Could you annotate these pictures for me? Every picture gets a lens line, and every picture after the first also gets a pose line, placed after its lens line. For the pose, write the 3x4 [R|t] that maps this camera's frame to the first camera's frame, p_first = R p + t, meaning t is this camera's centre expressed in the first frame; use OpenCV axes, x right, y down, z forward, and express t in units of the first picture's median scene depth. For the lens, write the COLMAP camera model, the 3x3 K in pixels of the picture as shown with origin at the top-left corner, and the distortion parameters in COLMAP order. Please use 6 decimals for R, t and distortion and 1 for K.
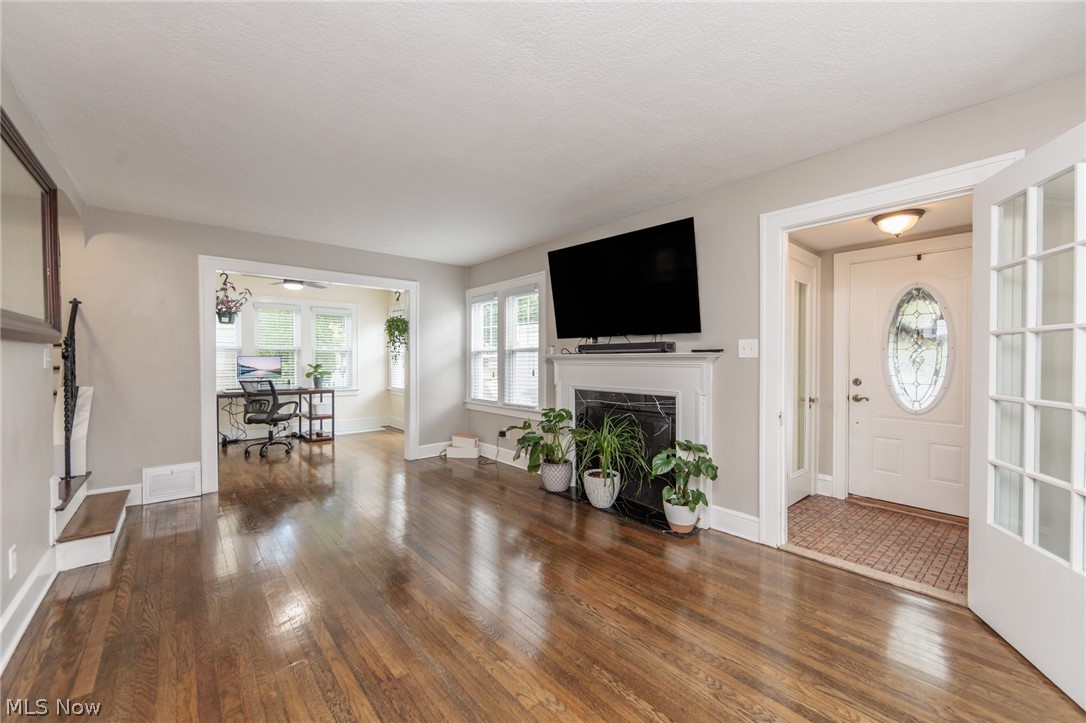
lens RADIAL K [[423.5, 0, 546.1], [0, 423.5, 357.5], [0, 0, 1]] dist [-0.002852, -0.000336]
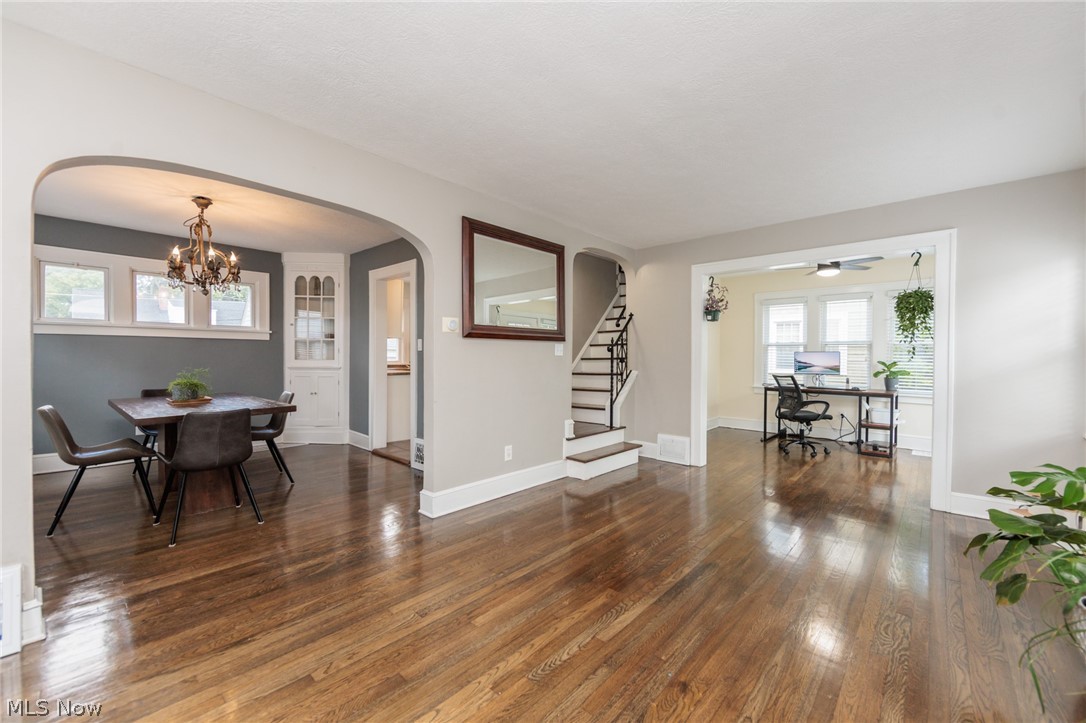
lens RADIAL K [[428.5, 0, 546.0], [0, 428.5, 361.1], [0, 0, 1]] dist [-0.002339, -0.000500]
pose [[0.117627, 0.012339, -0.992981, 0.247022], [-0.005370, 0.999916, 0.011789, 0.011694], [0.993043, 0.003946, 0.117684, 0.322642]]
